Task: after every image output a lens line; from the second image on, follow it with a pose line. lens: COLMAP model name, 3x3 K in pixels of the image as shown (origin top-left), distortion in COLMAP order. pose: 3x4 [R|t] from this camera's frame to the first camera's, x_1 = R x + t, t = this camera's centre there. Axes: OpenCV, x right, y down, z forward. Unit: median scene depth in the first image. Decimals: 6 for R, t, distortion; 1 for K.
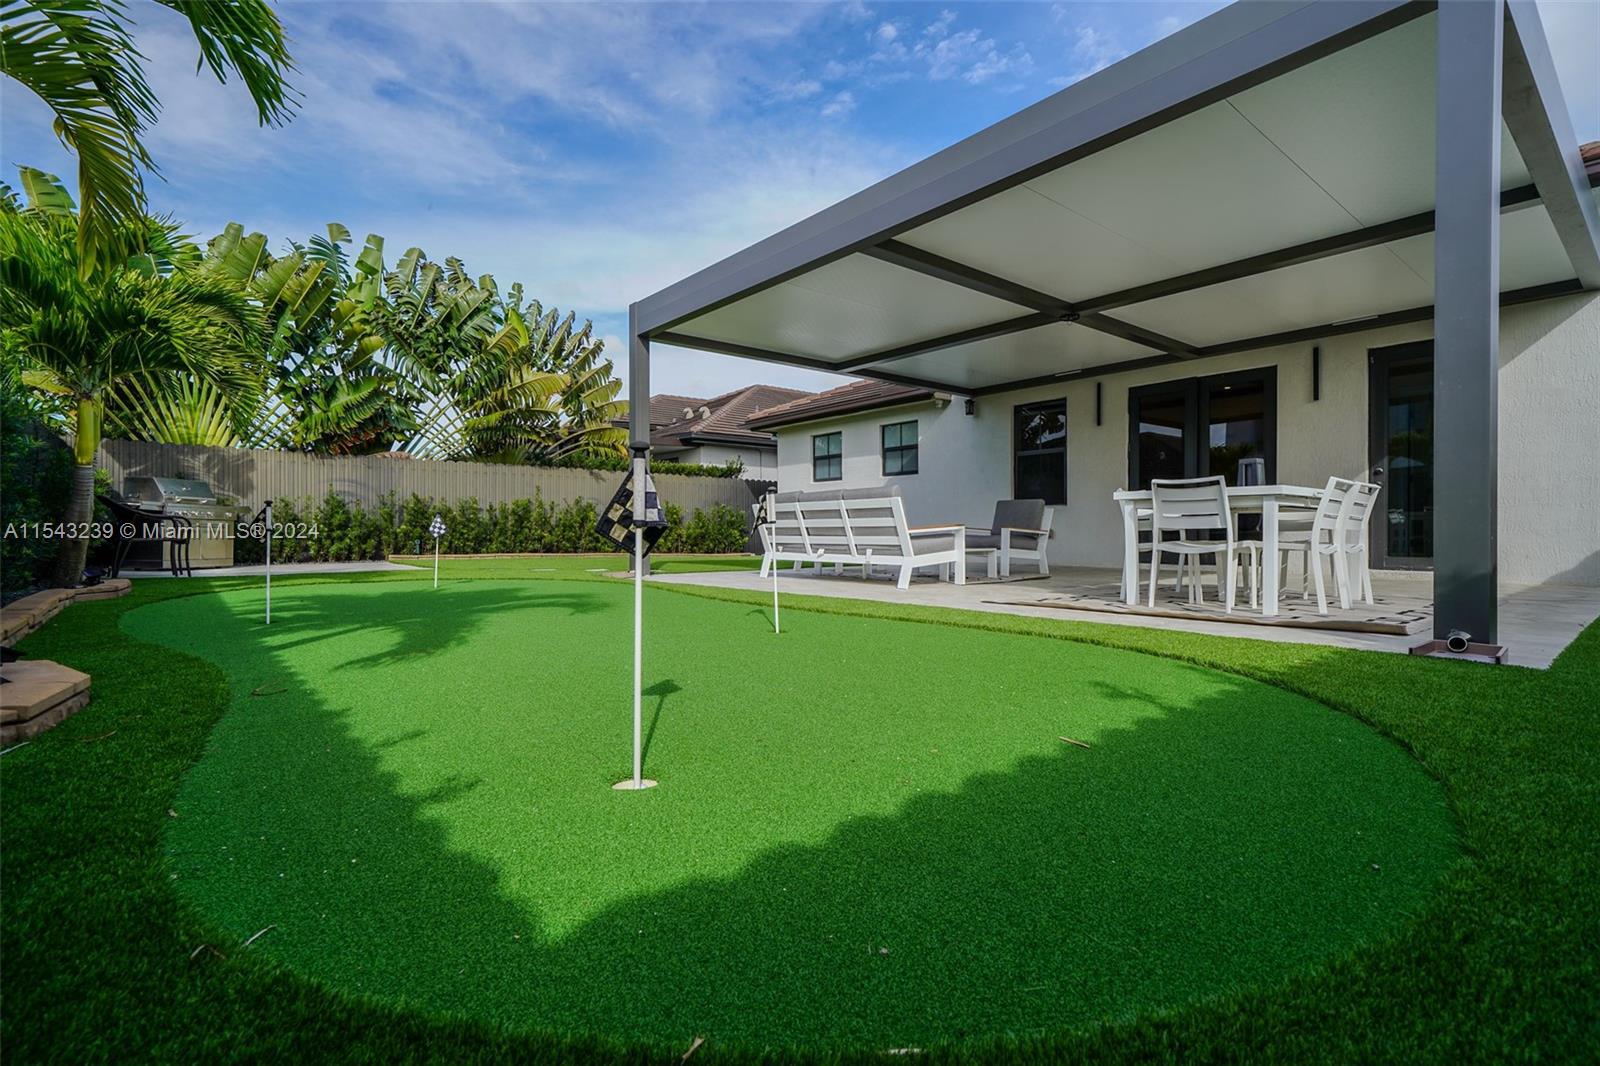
lens RADIAL K [[744.0, 0, 805.2], [0, 744.0, 536.0], [0, 0, 1]] dist [0.011089, -0.000804]
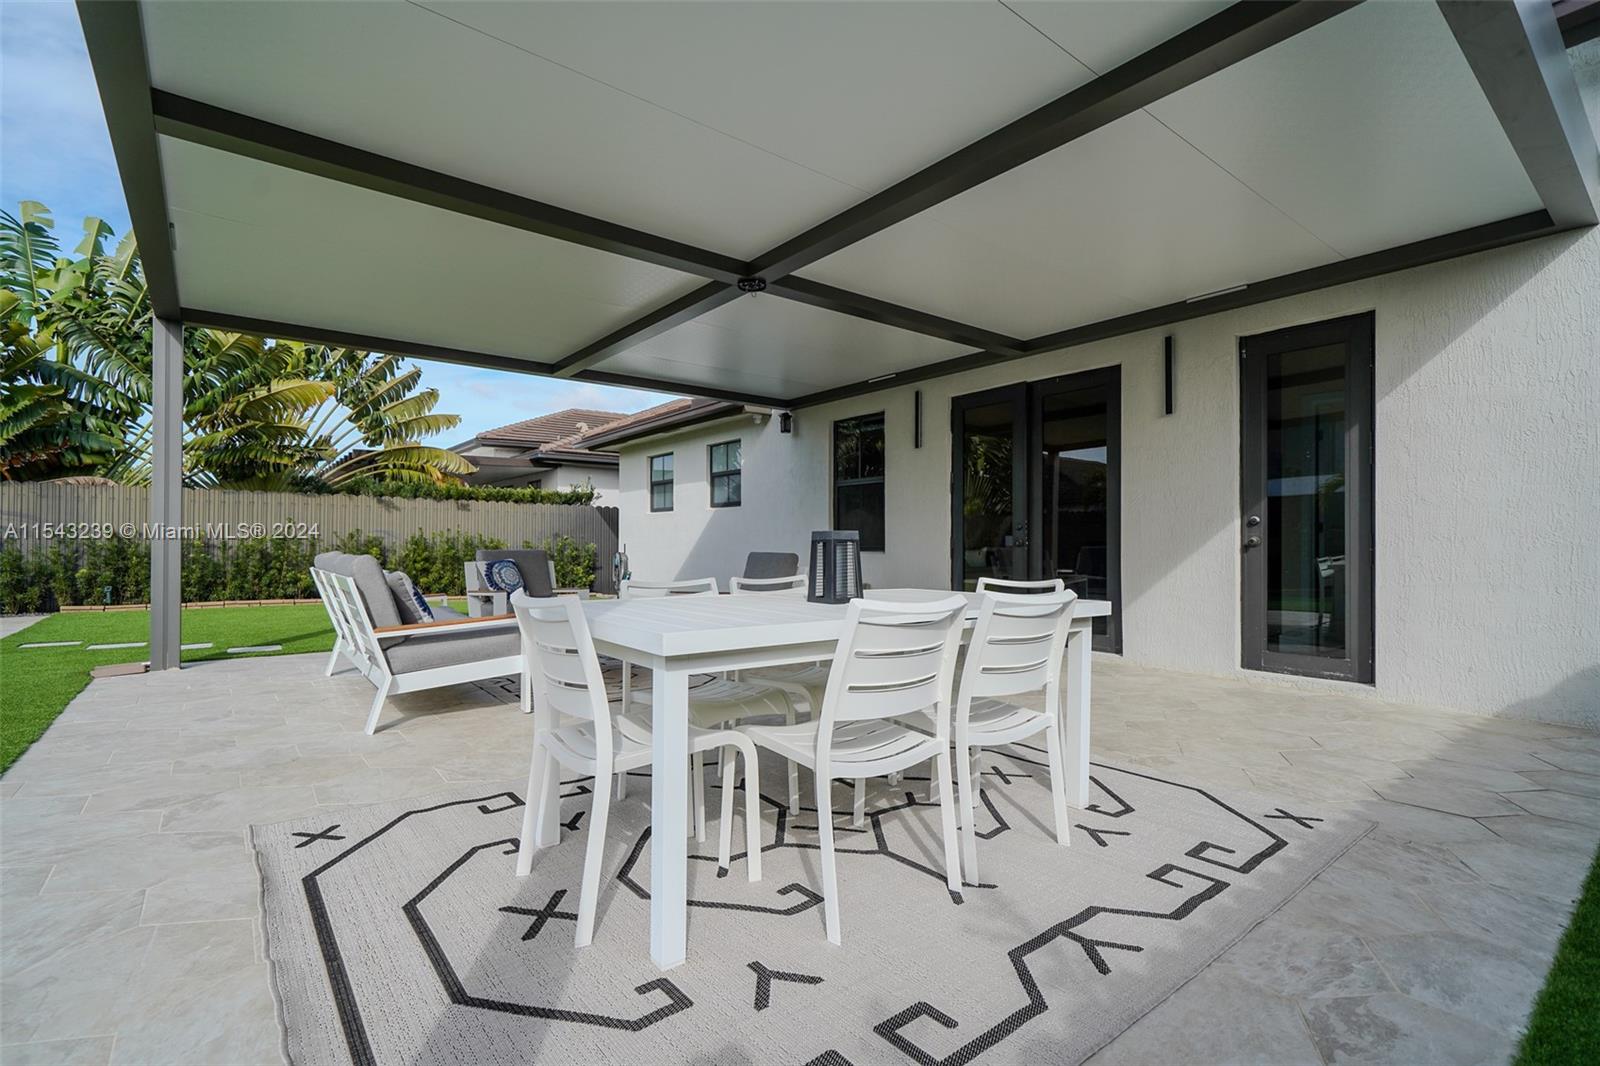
lens RADIAL K [[744.0, 0, 789.7], [0, 744.0, 540.5], [0, 0, 1]] dist [0.011089, -0.000804]
pose [[0.999618, 0.005194, -0.027150, 0.227867], [-0.005609, 0.999868, -0.015232, -0.034557], [0.027067, 0.015379, 0.999515, 0.200595]]
